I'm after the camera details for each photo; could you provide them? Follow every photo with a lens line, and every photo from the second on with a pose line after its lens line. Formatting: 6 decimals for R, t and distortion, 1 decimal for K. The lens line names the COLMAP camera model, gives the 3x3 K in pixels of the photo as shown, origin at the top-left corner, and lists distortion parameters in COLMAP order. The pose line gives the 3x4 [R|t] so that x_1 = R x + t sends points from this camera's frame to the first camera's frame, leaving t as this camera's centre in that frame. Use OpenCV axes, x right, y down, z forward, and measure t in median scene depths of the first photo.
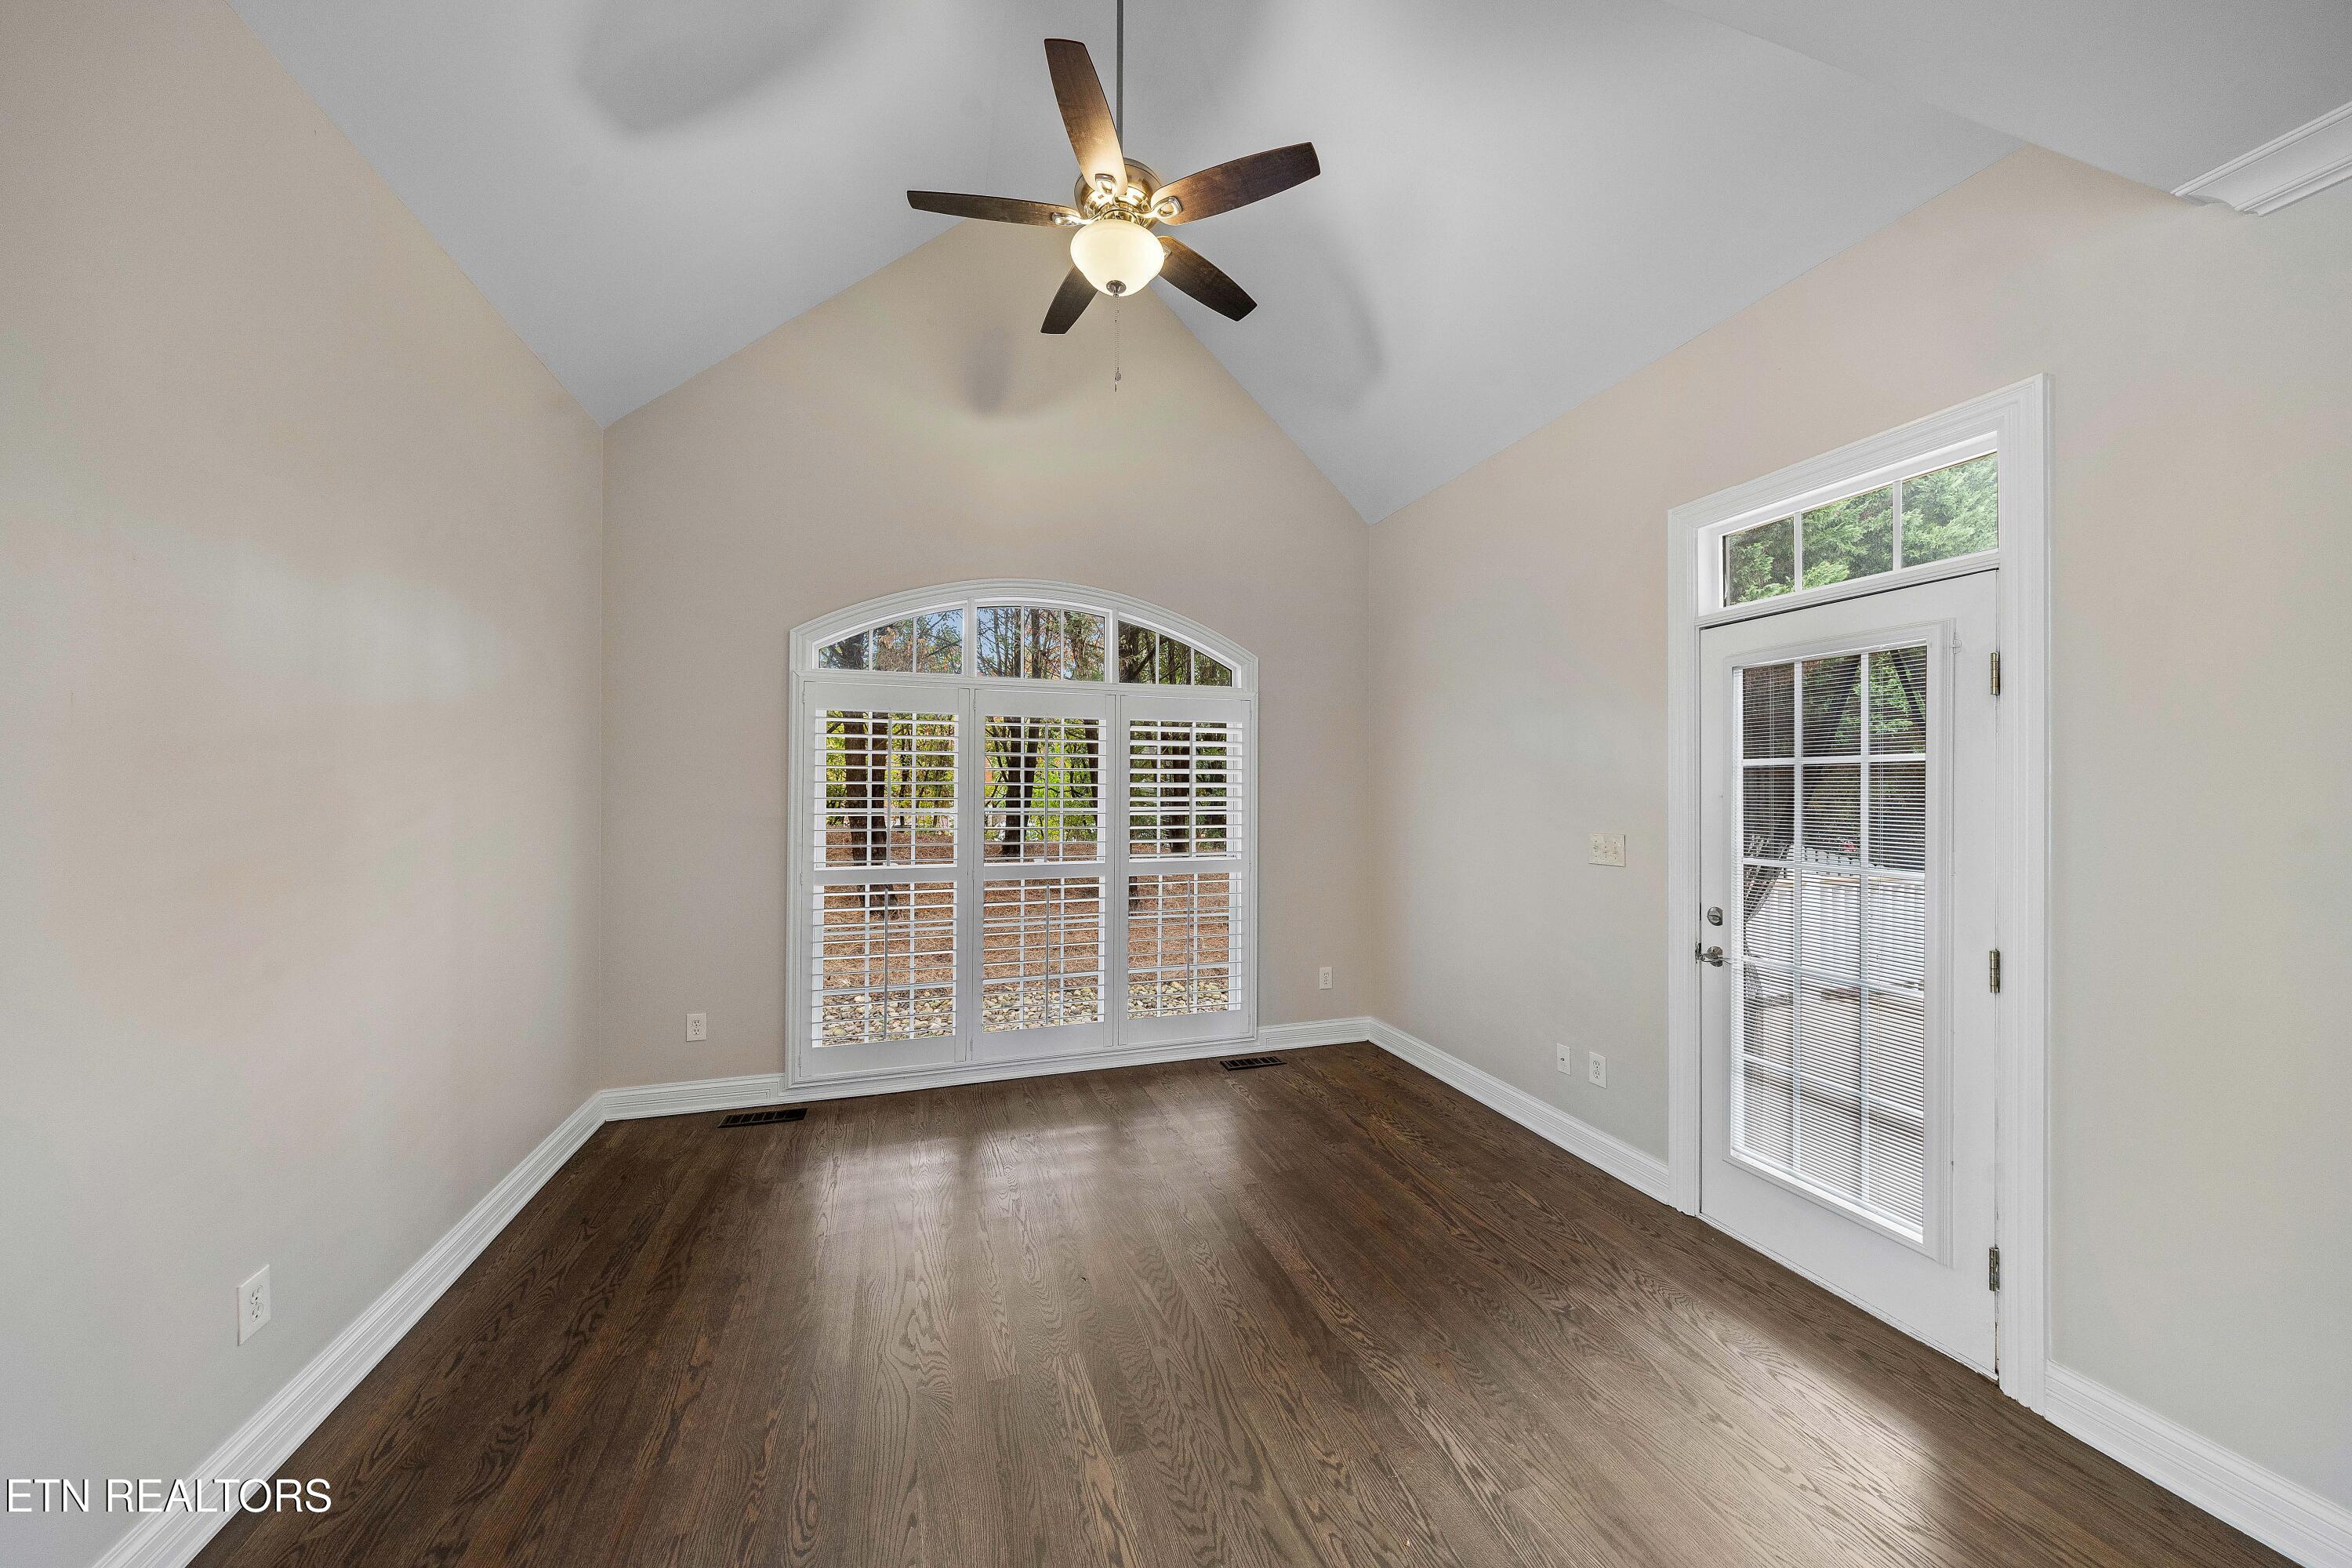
lens RADIAL K [[816.8, 0, 1169.7], [0, 816.8, 804.7], [0, 0, 1]] dist [-0.005256, -0.000274]
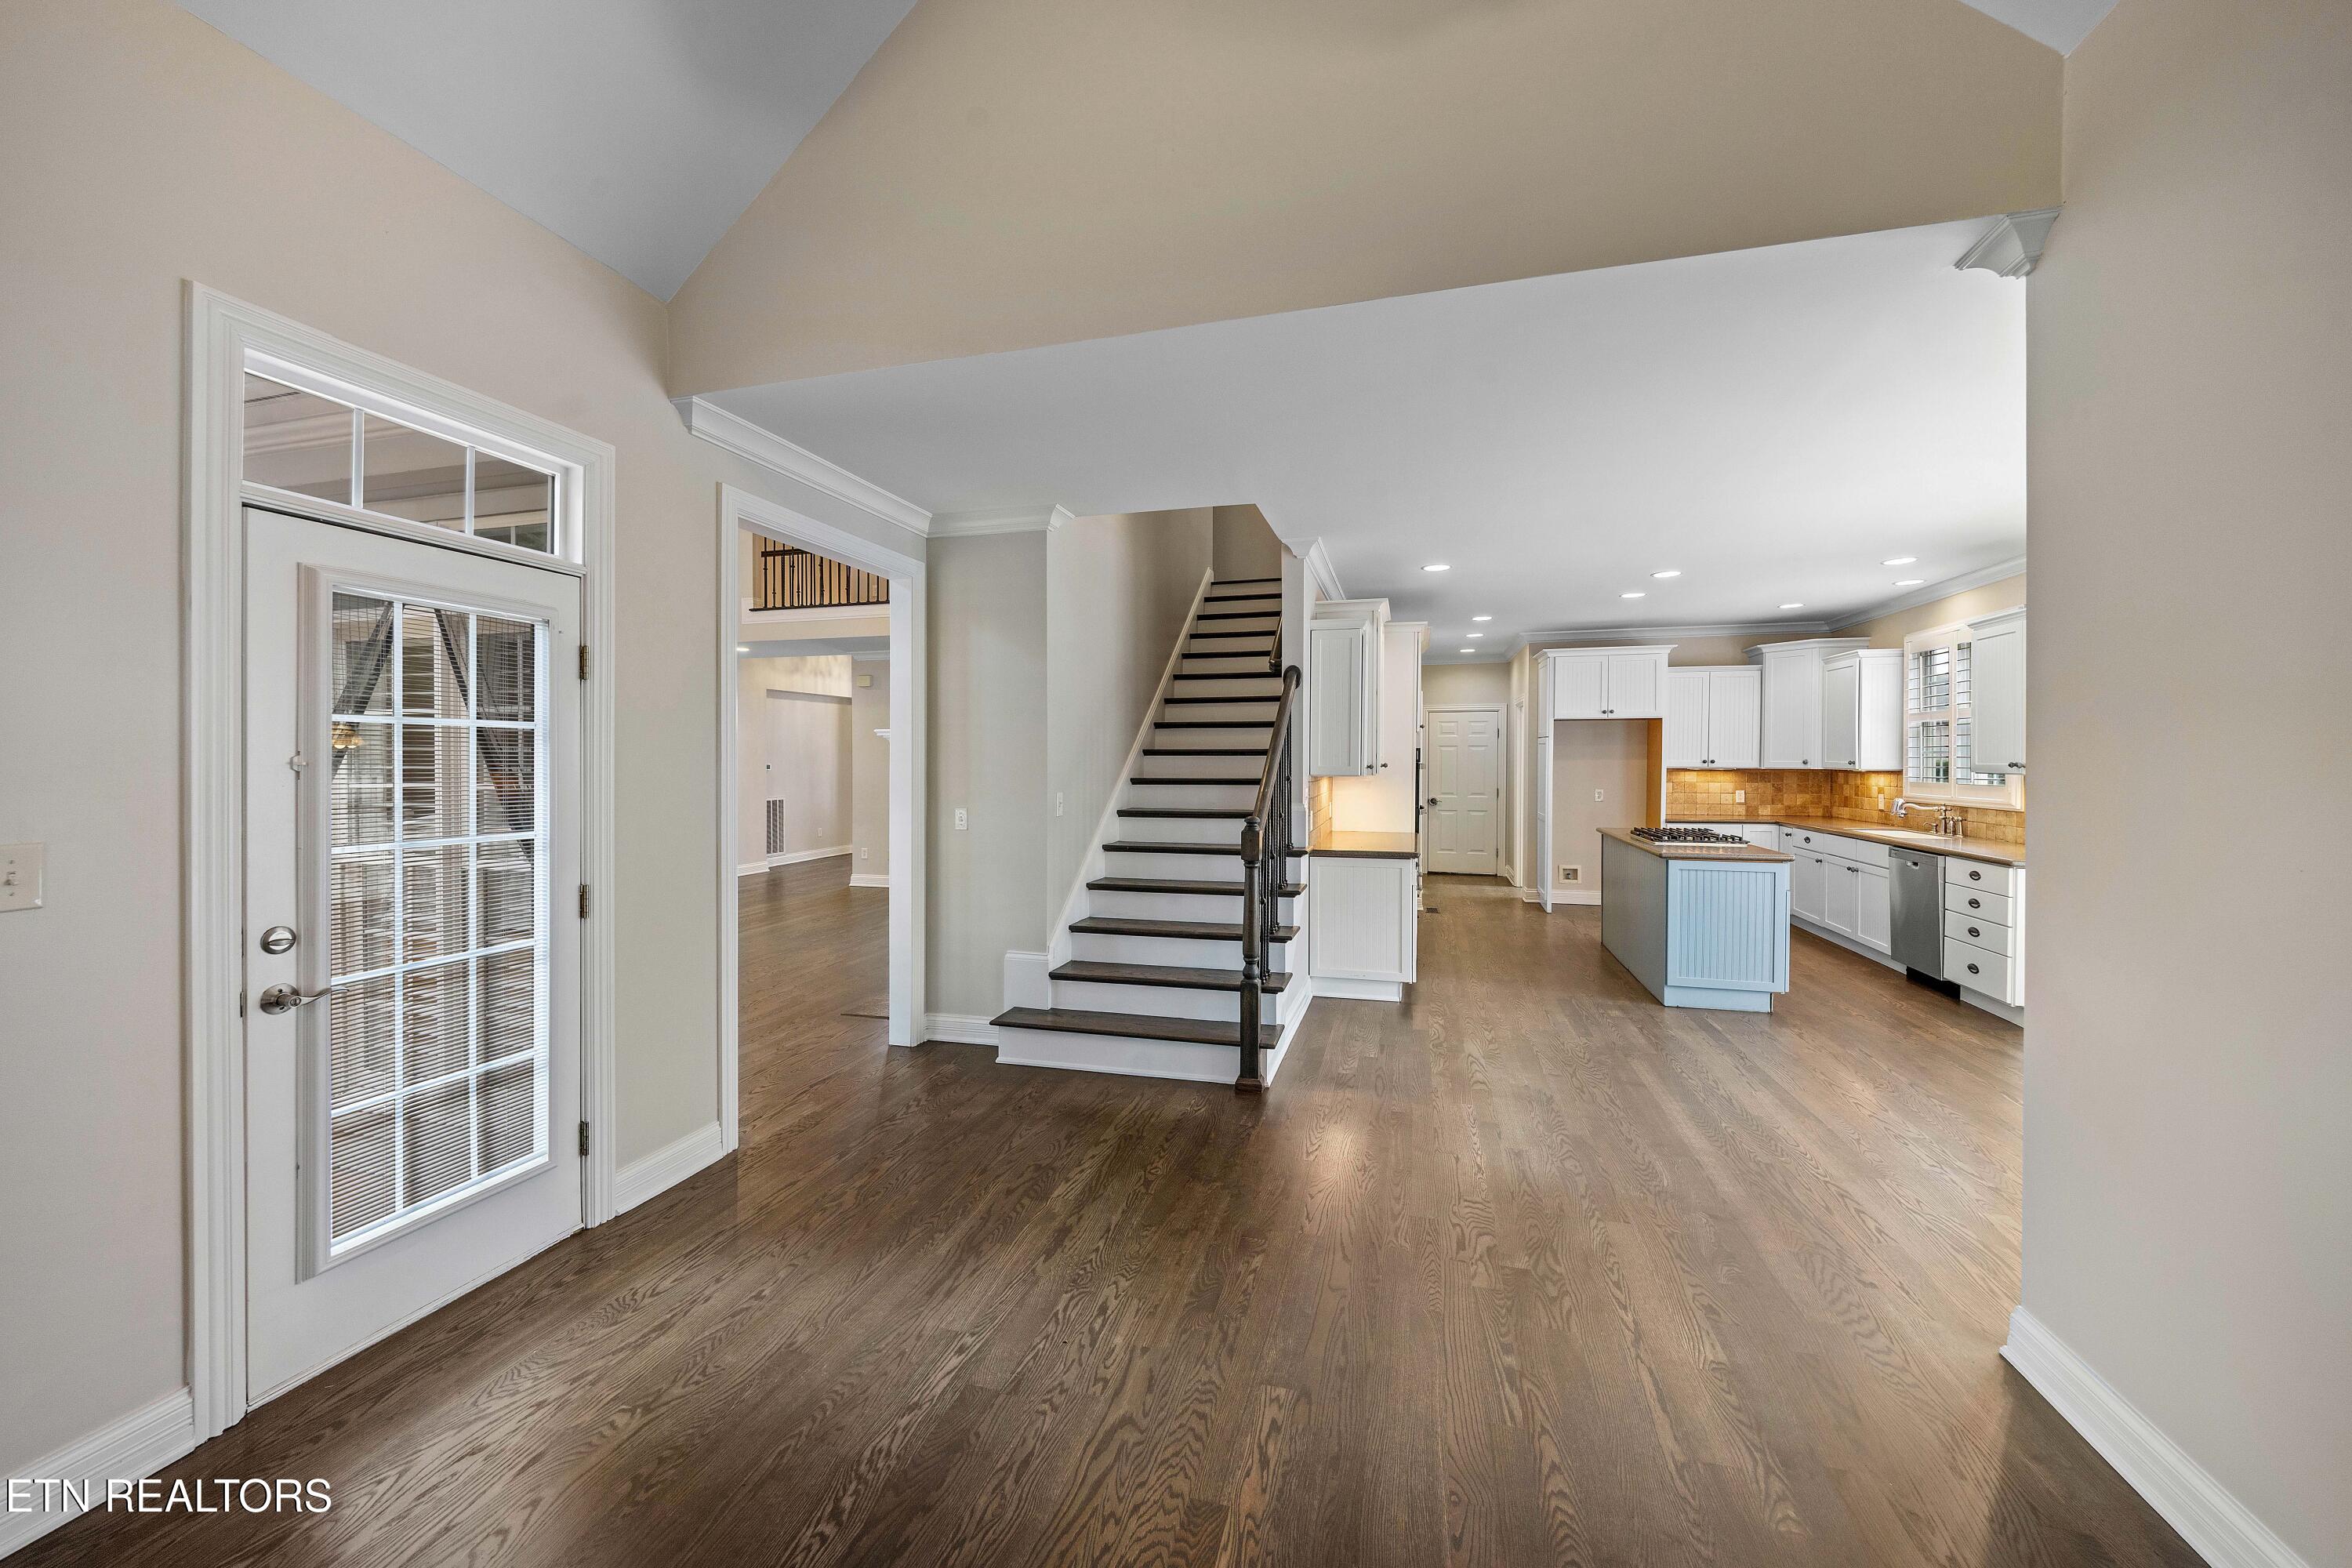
lens RADIAL K [[877.9, 0, 1160.1], [0, 877.9, 772.7], [0, 0, 1]] dist [0.000949, -0.000057]
pose [[-0.826324, -0.013463, 0.563033, -0.419876], [0.008839, 0.999281, 0.036866, -0.029163], [-0.563125, 0.035440, -0.825611, 1.416536]]
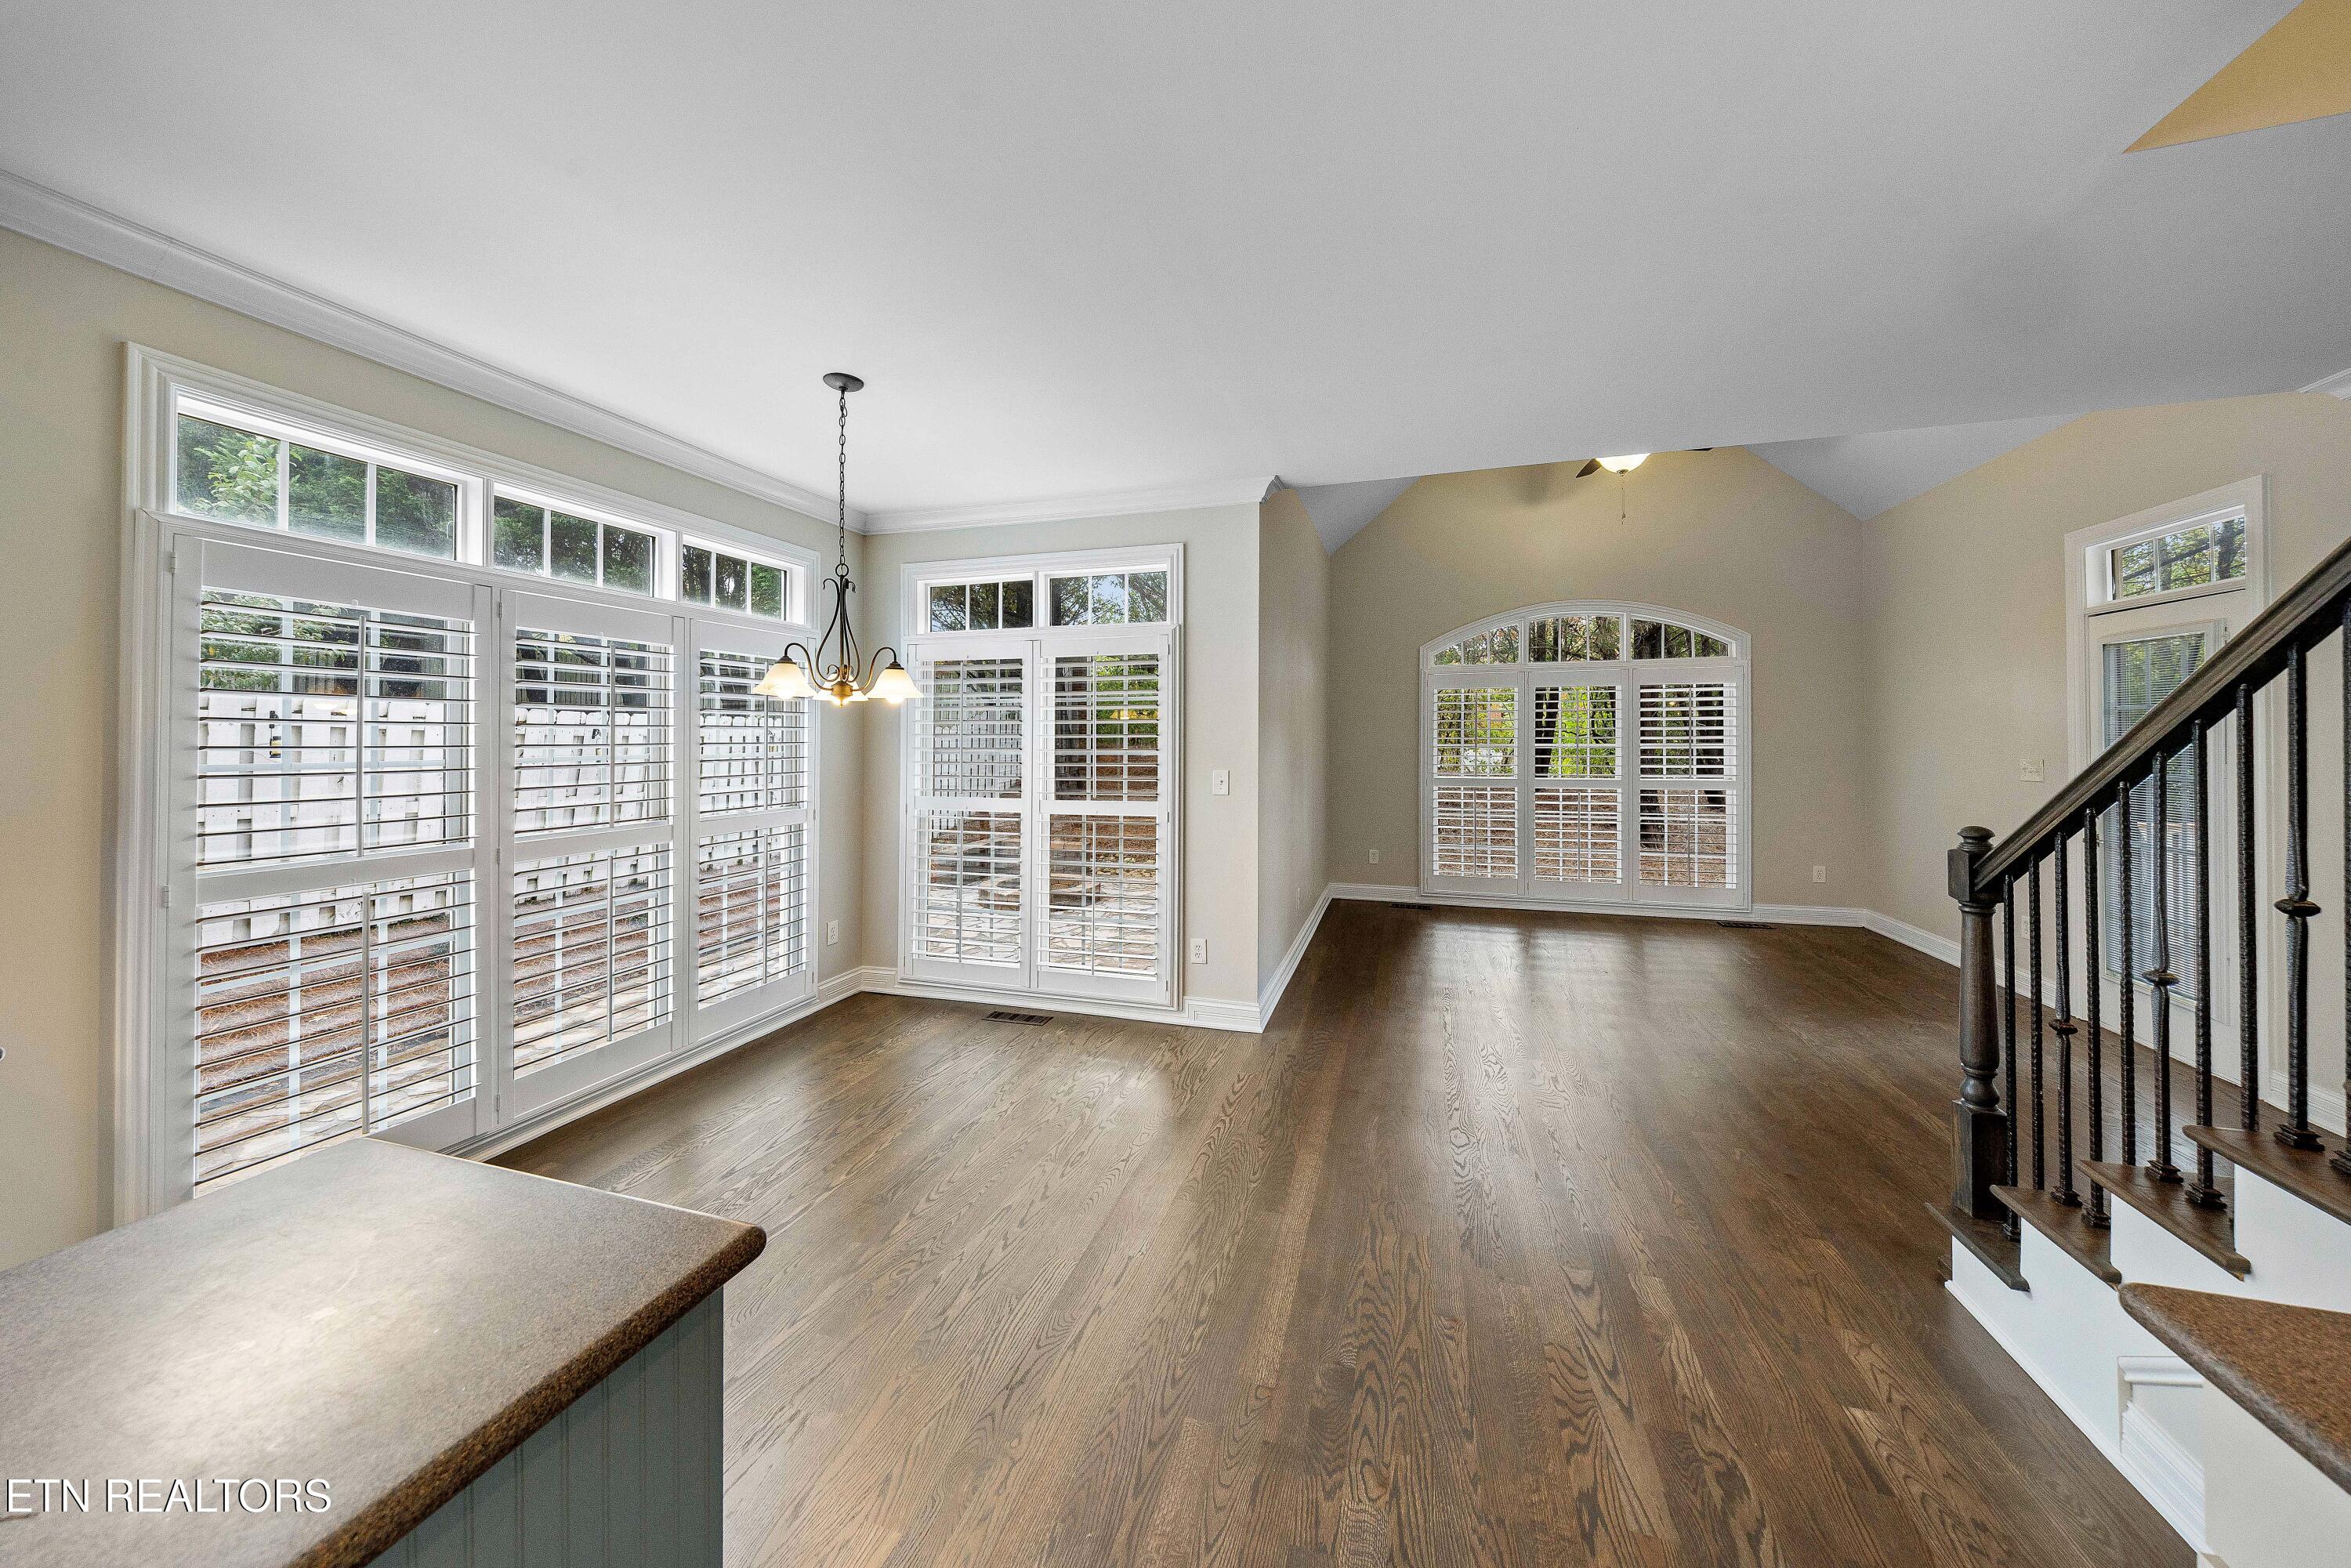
lens RADIAL K [[800.2, 0, 1140.5], [0, 800.2, 733.3], [0, 0, 1]] dist [-0.001214, -0.000082]
pose [[0.806424, -0.009992, -0.591254, 0.161792], [-0.003288, 0.999766, -0.021380, 0.038183], [0.591329, 0.019185, 0.806202, -1.463309]]
